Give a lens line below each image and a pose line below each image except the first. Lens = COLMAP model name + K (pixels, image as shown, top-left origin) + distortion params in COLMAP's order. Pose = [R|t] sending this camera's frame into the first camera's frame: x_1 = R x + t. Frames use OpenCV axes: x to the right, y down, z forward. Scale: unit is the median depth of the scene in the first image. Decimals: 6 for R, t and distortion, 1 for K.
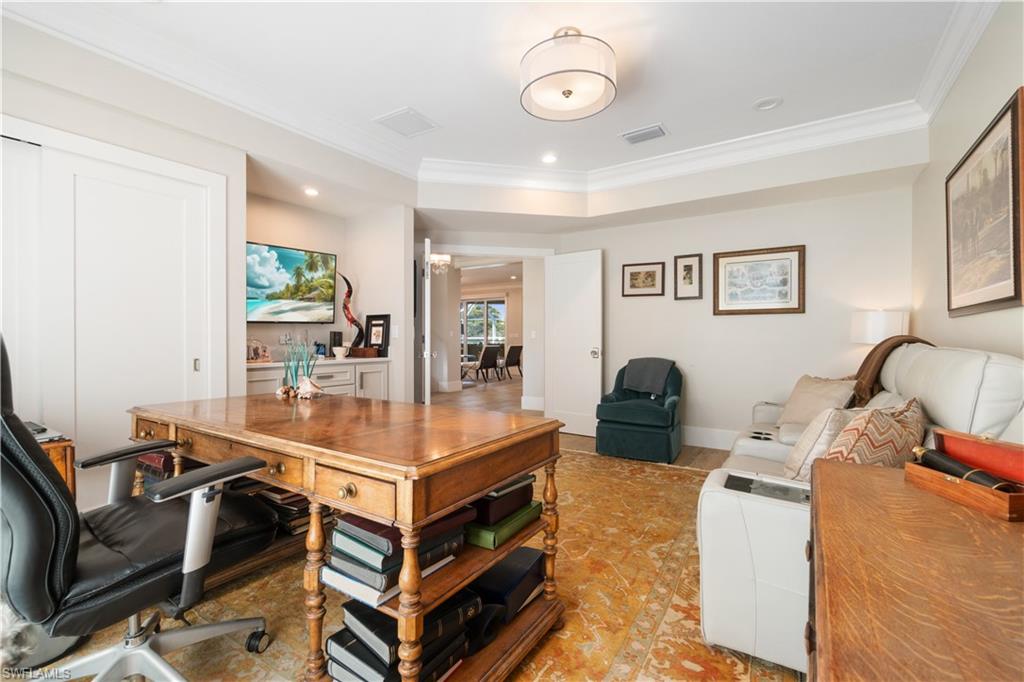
lens RADIAL K [[449.0, 0, 508.4], [0, 449.0, 335.7], [0, 0, 1]] dist [-0.001534, 0.000025]
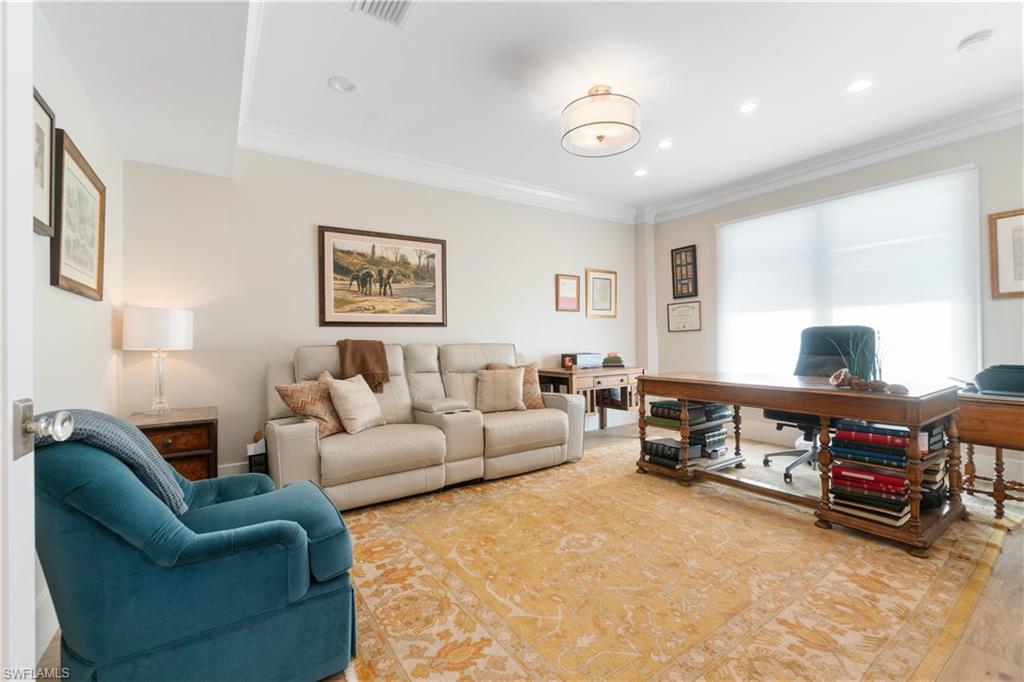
lens RADIAL K [[449.0, 0, 508.4], [0, 449.0, 335.7], [0, 0, 1]] dist [-0.001534, 0.000025]
pose [[-0.922930, 0.007615, 0.384892, -0.072003], [0.002171, 0.999891, -0.014577, 0.002614], [-0.384961, -0.012617, -0.922847, 1.513957]]
